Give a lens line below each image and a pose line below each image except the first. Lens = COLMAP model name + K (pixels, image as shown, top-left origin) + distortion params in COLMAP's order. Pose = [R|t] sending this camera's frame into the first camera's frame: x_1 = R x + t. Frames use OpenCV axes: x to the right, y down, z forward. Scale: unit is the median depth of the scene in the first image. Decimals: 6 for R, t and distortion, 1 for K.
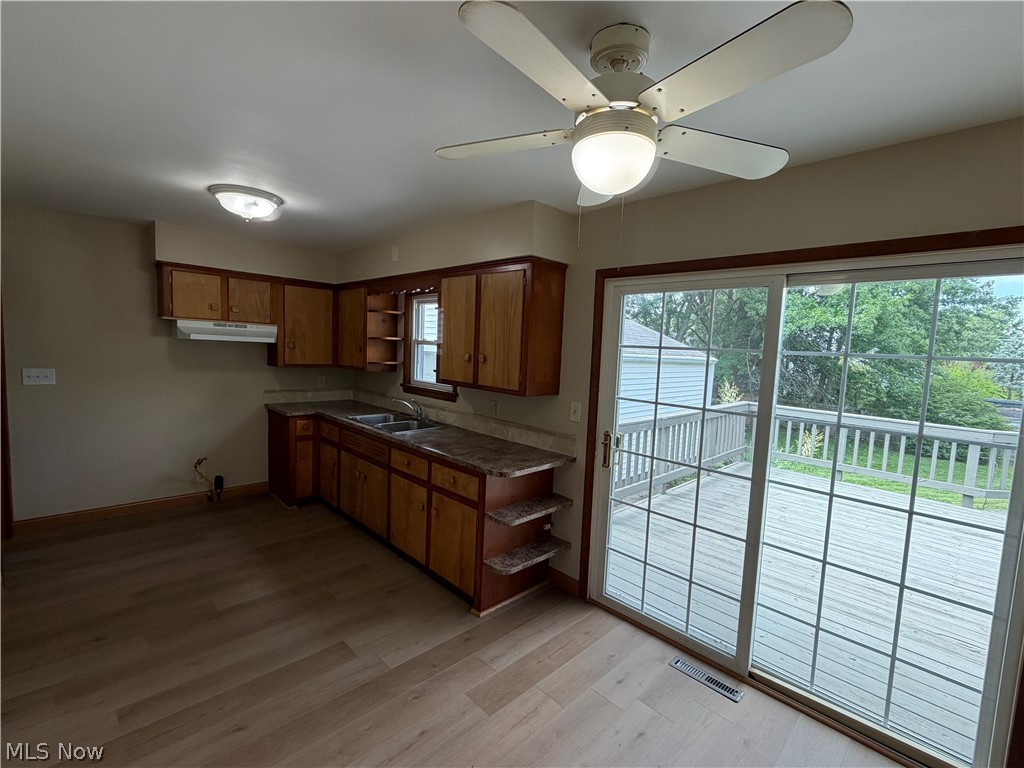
lens RADIAL K [[453.1, 0, 507.9], [0, 453.1, 386.4], [0, 0, 1]] dist [0.000829, 0.000205]
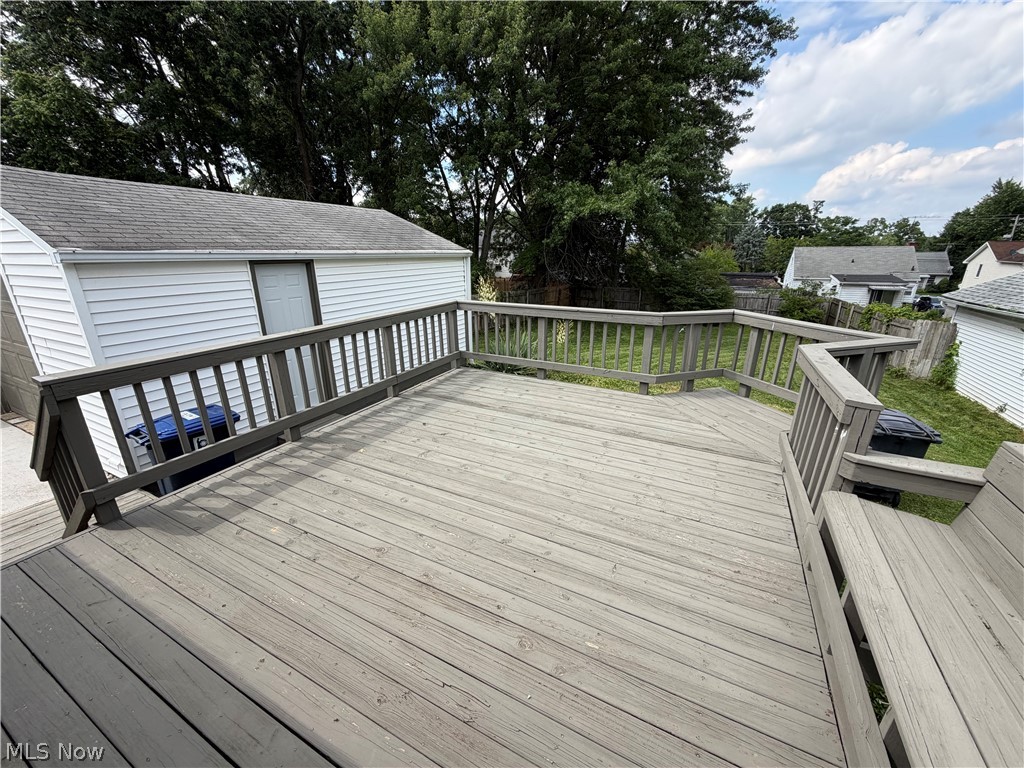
lens RADIAL K [[415.1, 0, 515.7], [0, 415.1, 379.2], [0, 0, 1]] dist [0.007665, -0.000491]
pose [[0.941004, -0.143959, 0.306246, 0.669130], [0.072381, 0.969679, 0.233418, 0.011966], [-0.330563, -0.197481, 0.922892, 0.379880]]
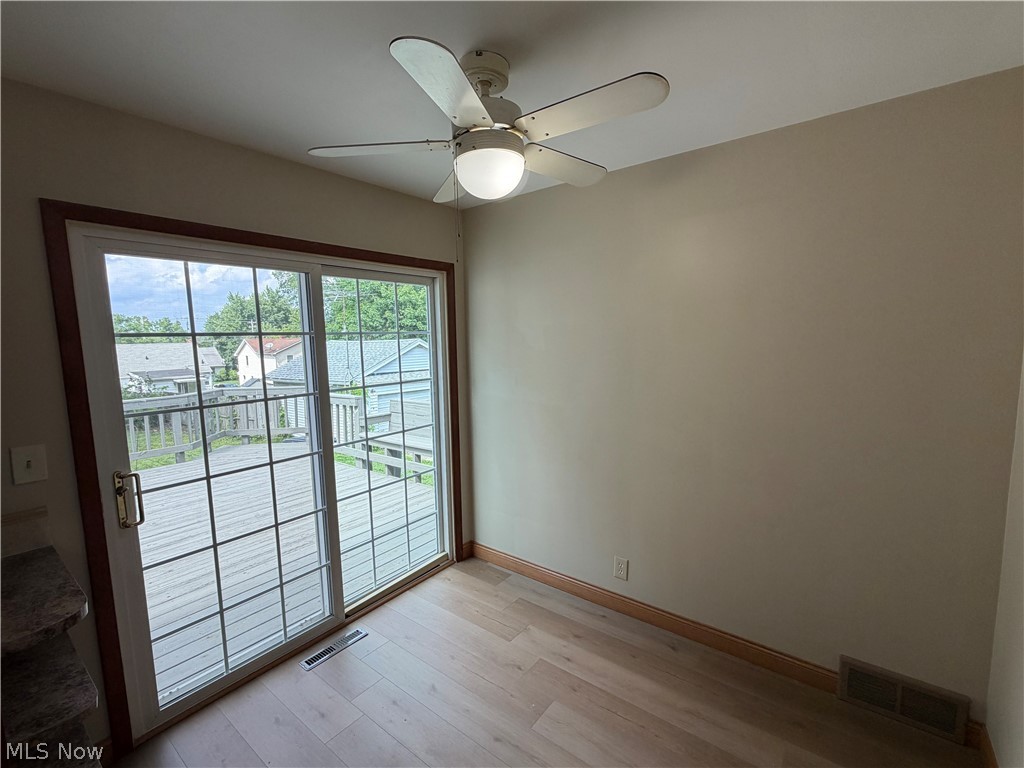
lens RADIAL K [[453.1, 0, 516.3], [0, 453.1, 388.3], [0, 0, 1]] dist [0.000829, 0.000205]
pose [[-0.153083, -0.150754, 0.976647, -0.333608], [0.098217, 0.981081, 0.166833, -0.047782], [-0.983320, 0.121463, -0.135380, 0.385757]]
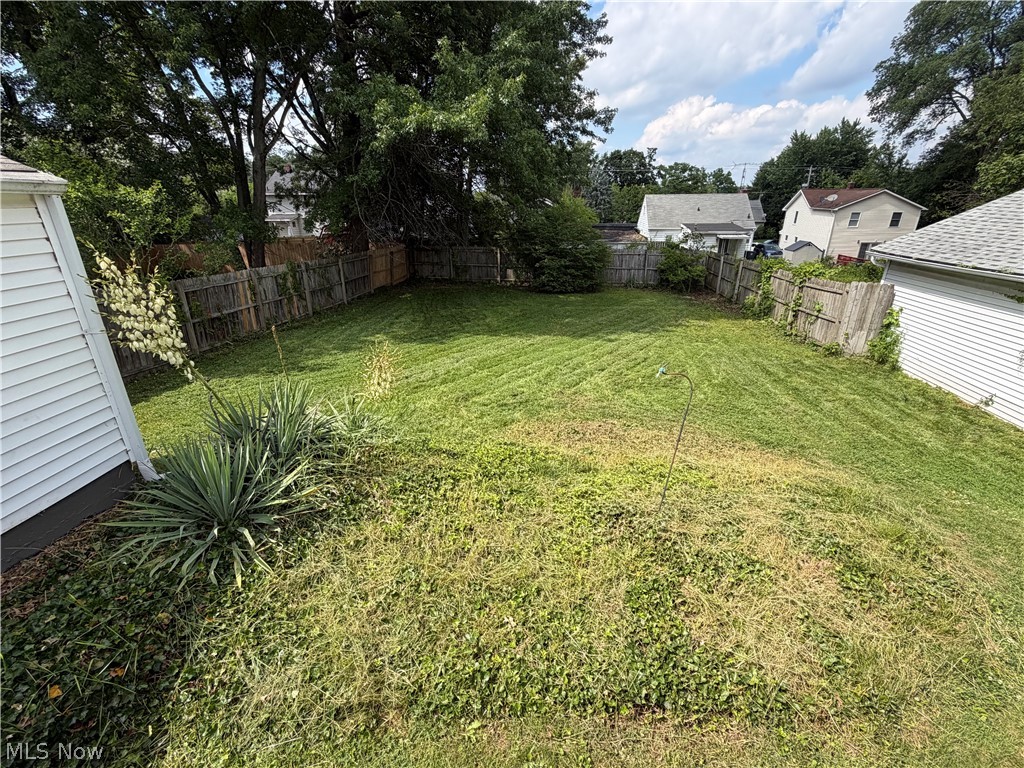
lens RADIAL K [[453.1, 0, 513.4], [0, 453.1, 381.2], [0, 0, 1]] dist [0.000829, 0.000205]
pose [[0.774440, -0.280301, 0.567163, 1.302163], [0.093985, 0.937518, 0.335004, -0.003944], [-0.625627, -0.206135, 0.752395, 1.477441]]
